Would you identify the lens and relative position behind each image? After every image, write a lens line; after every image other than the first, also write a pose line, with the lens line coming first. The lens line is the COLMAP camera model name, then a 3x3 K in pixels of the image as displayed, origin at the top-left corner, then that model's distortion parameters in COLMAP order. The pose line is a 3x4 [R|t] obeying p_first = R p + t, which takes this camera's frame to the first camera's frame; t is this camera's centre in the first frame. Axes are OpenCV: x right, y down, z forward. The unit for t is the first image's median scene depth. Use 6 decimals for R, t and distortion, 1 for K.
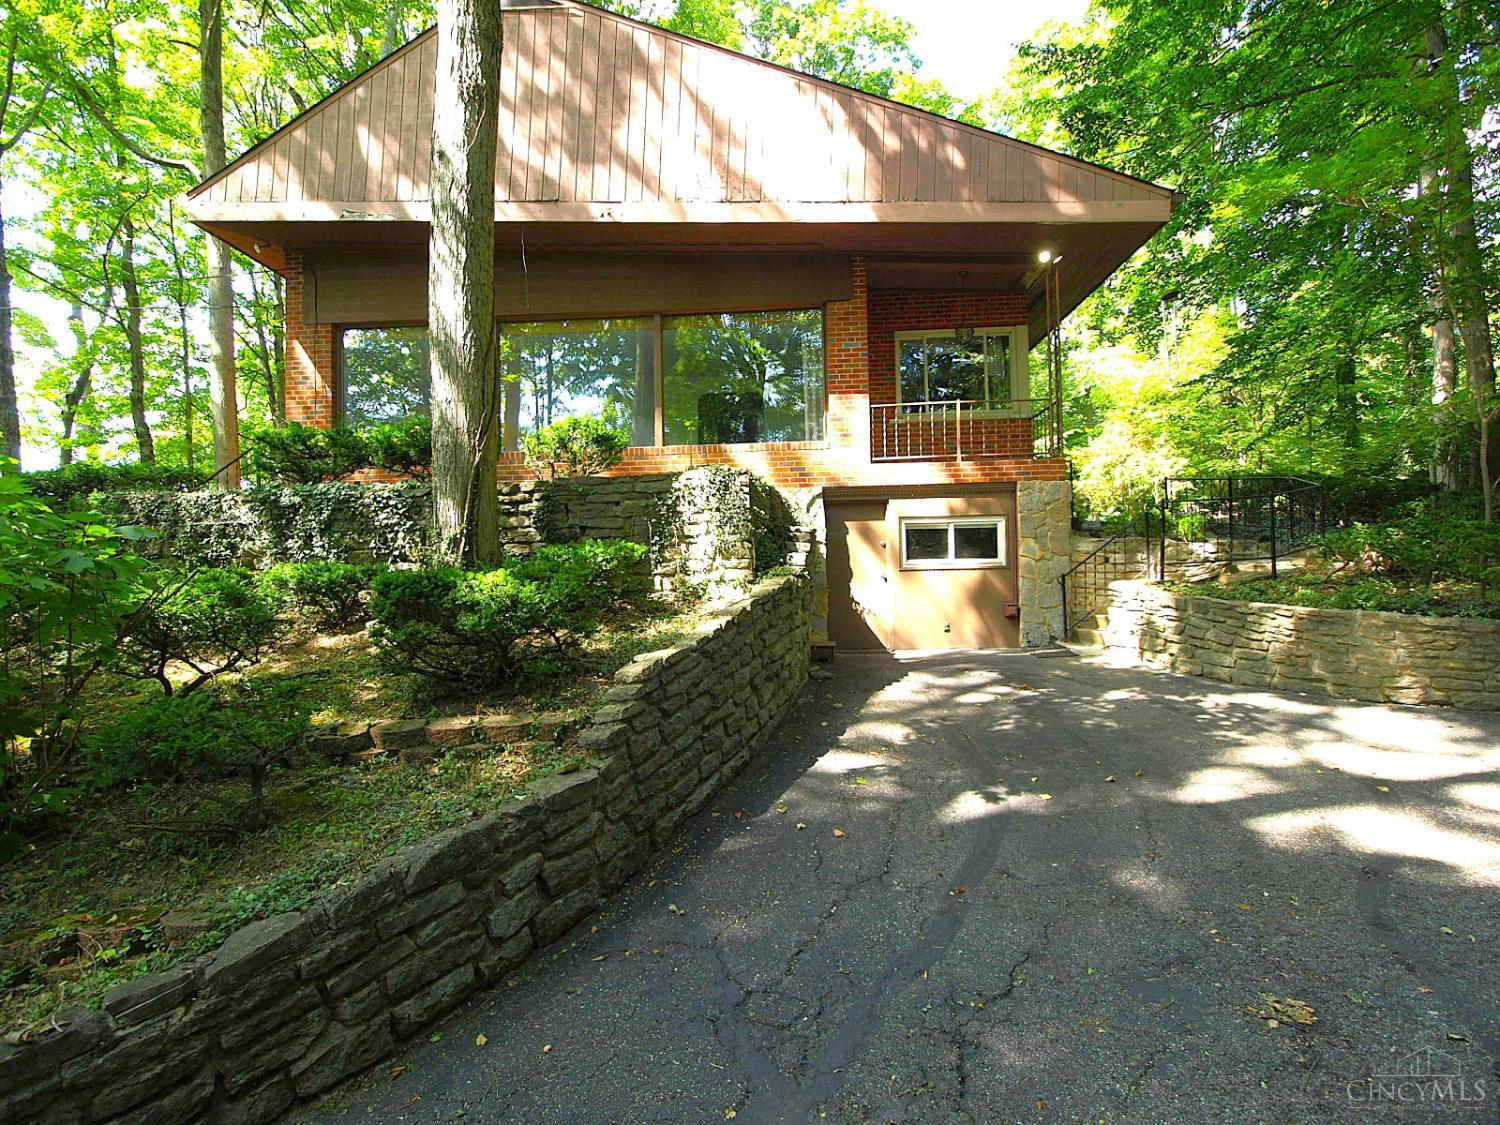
lens RADIAL K [[789.7, 0, 750.3], [0, 789.7, 567.7], [0, 0, 1]] dist [-0.012832, -0.002914]
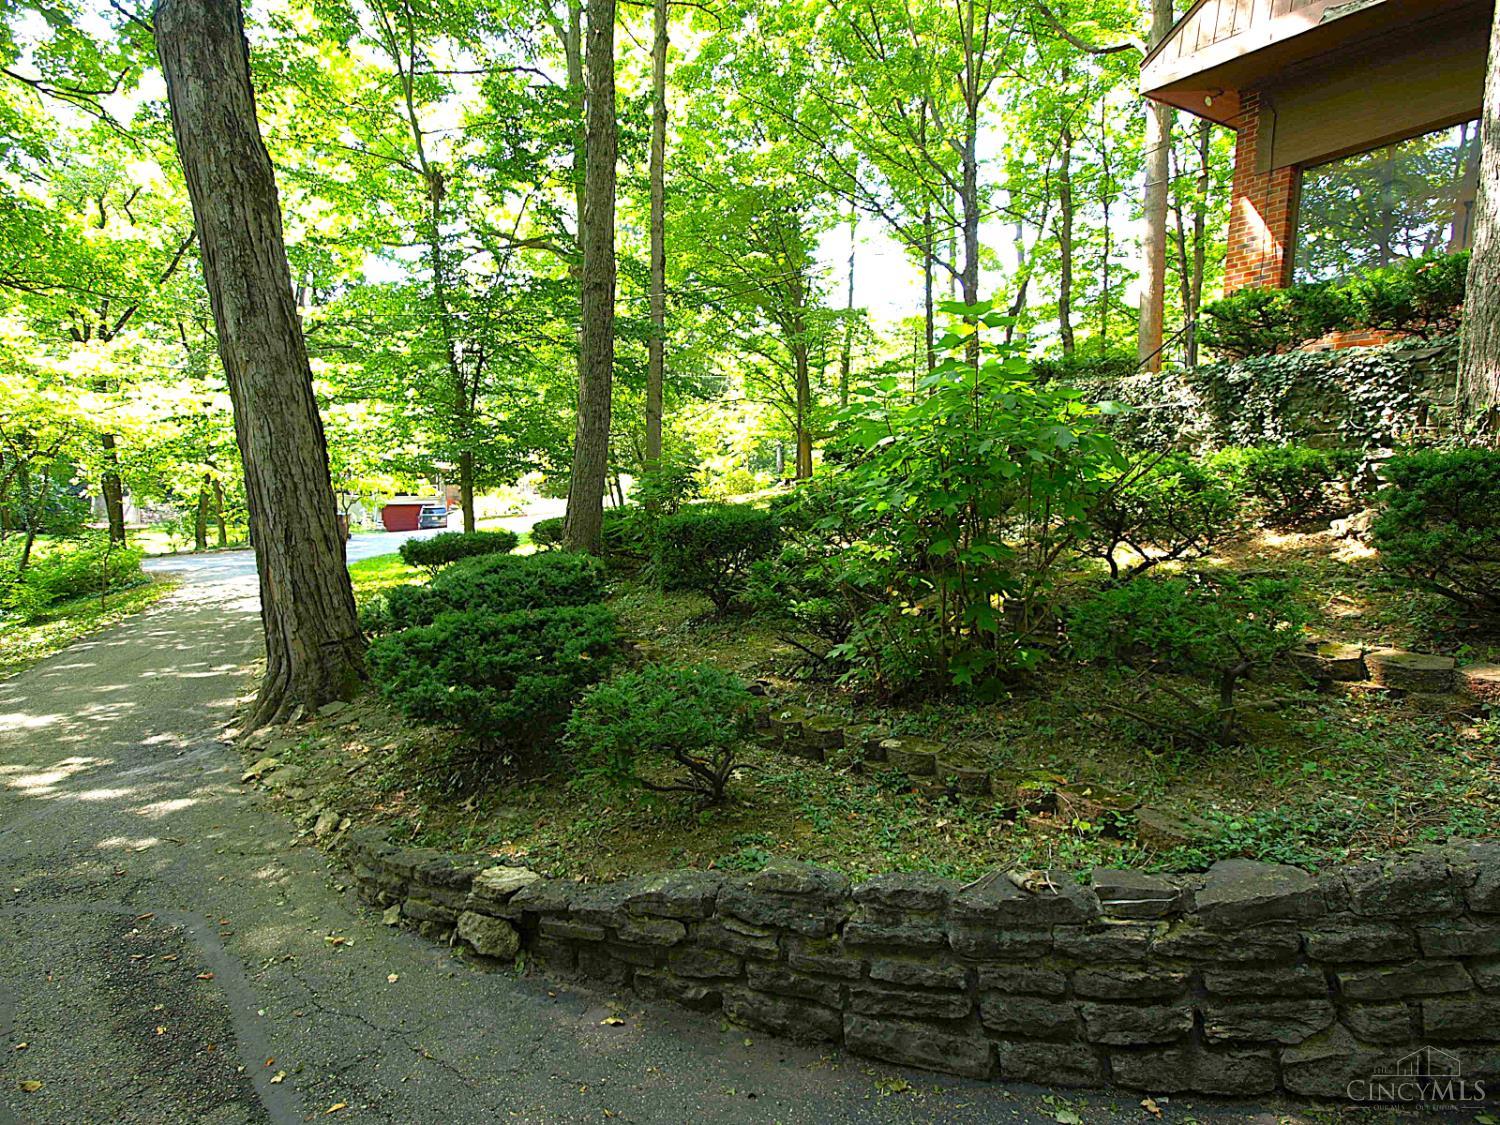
lens RADIAL K [[789.7, 0, 749.9], [0, 789.7, 560.6], [0, 0, 1]] dist [-0.012832, -0.002914]
pose [[0.534158, 0.121633, -0.836589, -0.116140], [-0.021385, 0.991223, 0.130461, 0.016112], [0.845114, -0.051796, 0.532071, 0.053612]]
